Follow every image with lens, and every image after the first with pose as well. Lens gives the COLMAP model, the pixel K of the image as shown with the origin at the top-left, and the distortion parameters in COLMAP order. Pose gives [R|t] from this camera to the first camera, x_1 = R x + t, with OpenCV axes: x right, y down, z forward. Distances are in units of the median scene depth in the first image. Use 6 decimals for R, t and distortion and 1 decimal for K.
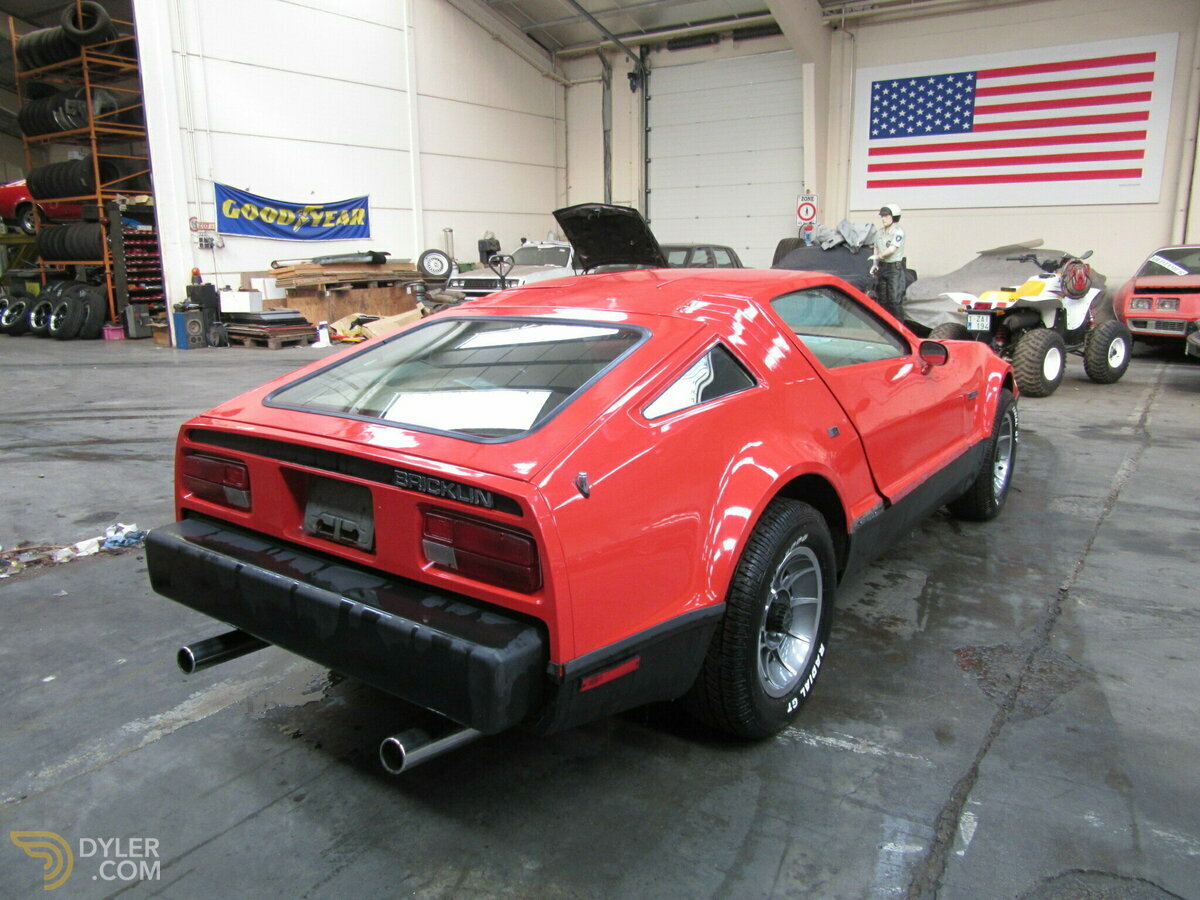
lens RADIAL K [[894.9, 0, 598.7], [0, 894.9, 445.6], [0, 0, 1]] dist [-0.038490, 0.023838]
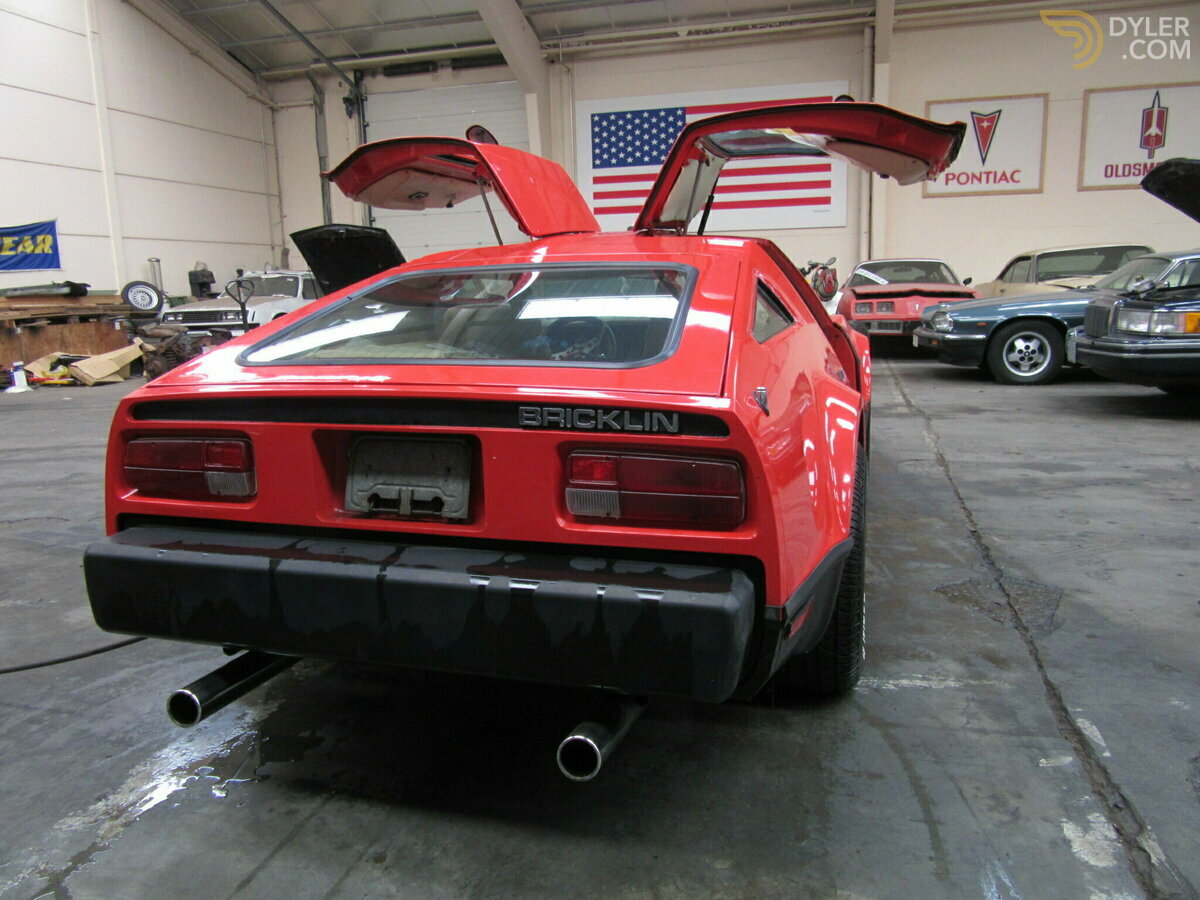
lens RADIAL K [[894.9, 0, 596.0], [0, 894.9, 447.4], [0, 0, 1]] dist [-0.038490, 0.023838]
pose [[0.944163, -0.074800, 0.320874, -0.235773], [0.088586, 0.995659, -0.028561, 0.051442], [-0.317345, 0.055391, 0.946691, 0.121575]]
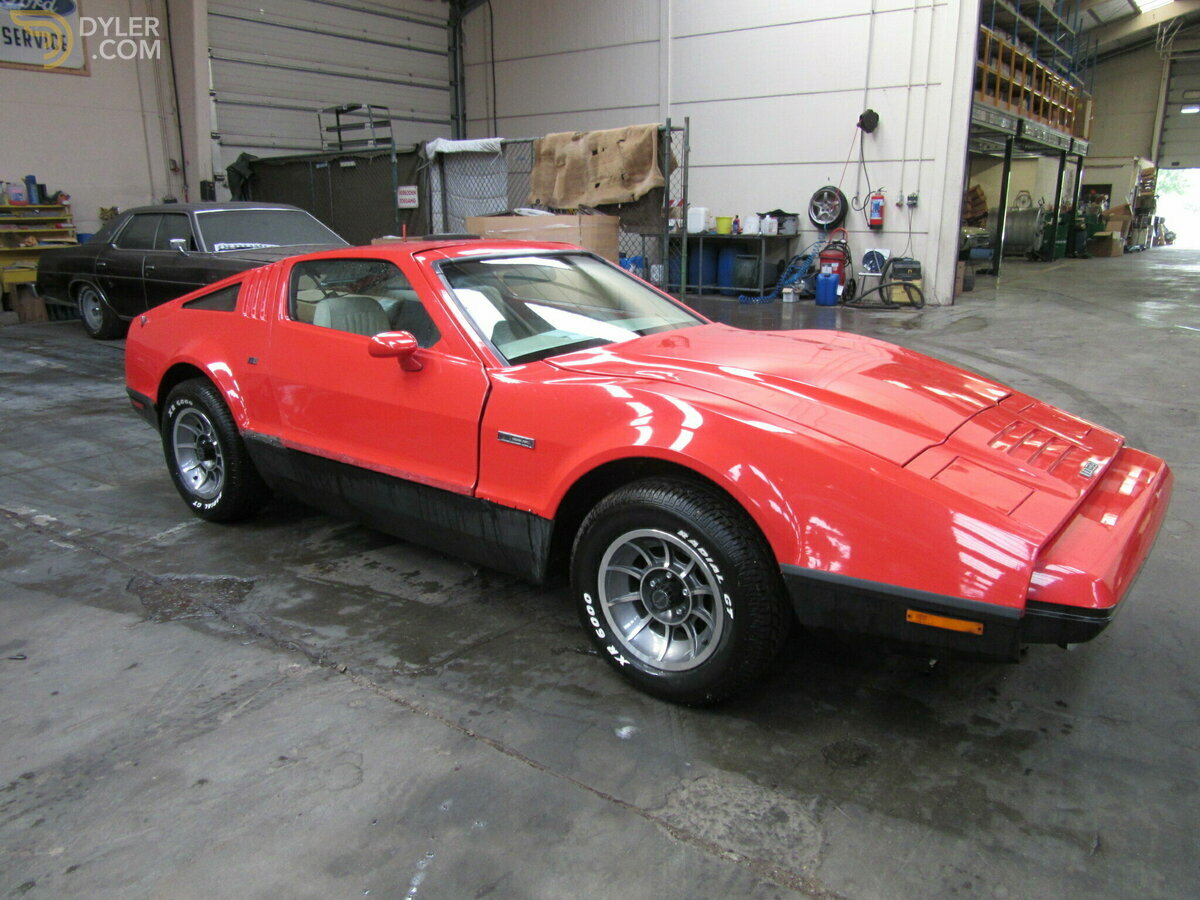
lens RADIAL K [[894.9, 0, 596.3], [0, 894.9, 451.8], [0, 0, 1]] dist [-0.038490, 0.023838]
pose [[-0.026411, 0.274605, -0.961194, 1.202836], [-0.212082, 0.938102, 0.273835, -0.278020], [0.976895, 0.211084, 0.033463, 1.133287]]
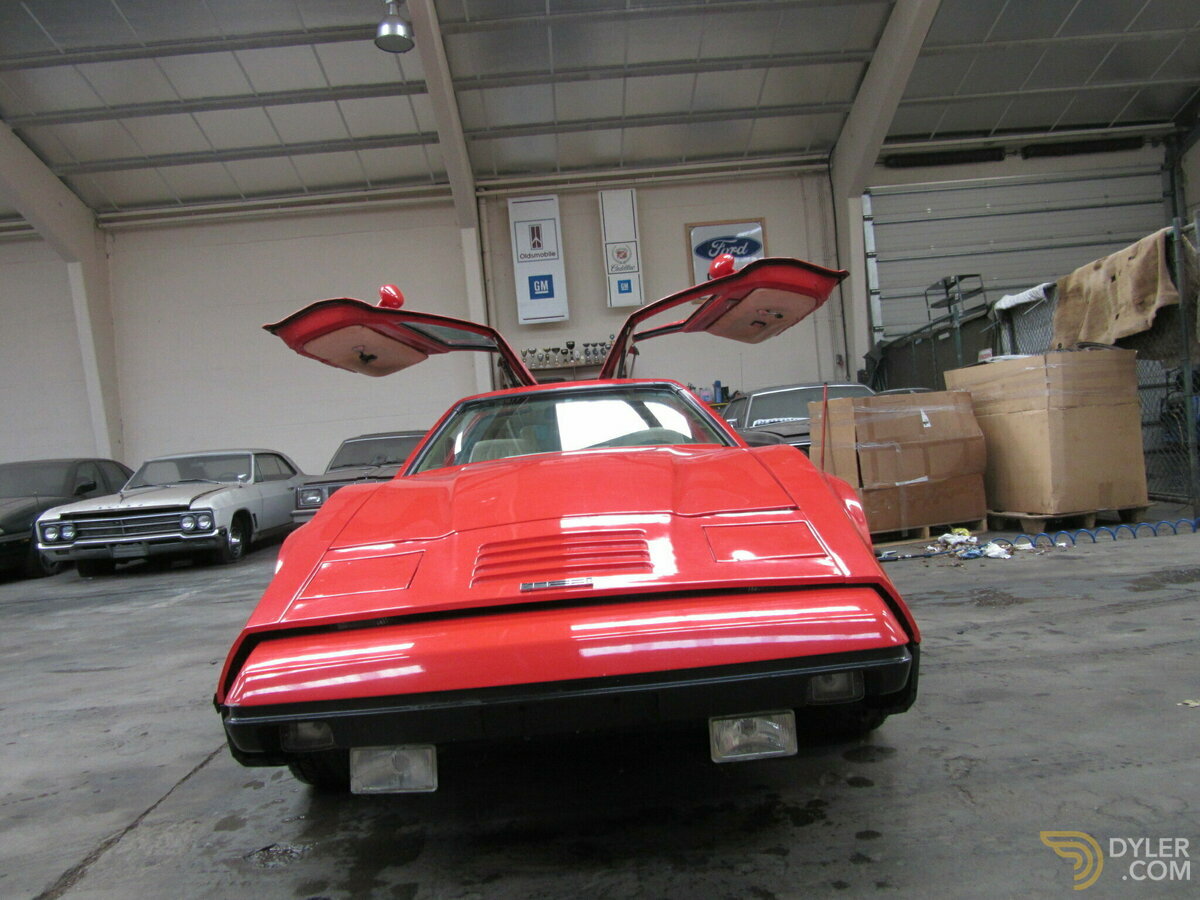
lens RADIAL K [[894.9, 0, 594.9], [0, 894.9, 447.7], [0, 0, 1]] dist [-0.038490, 0.023838]
pose [[-0.805502, 0.082966, -0.586756, 0.791970], [-0.030361, 0.983073, 0.180684, -0.326365], [0.591814, 0.163355, -0.789348, 1.952439]]
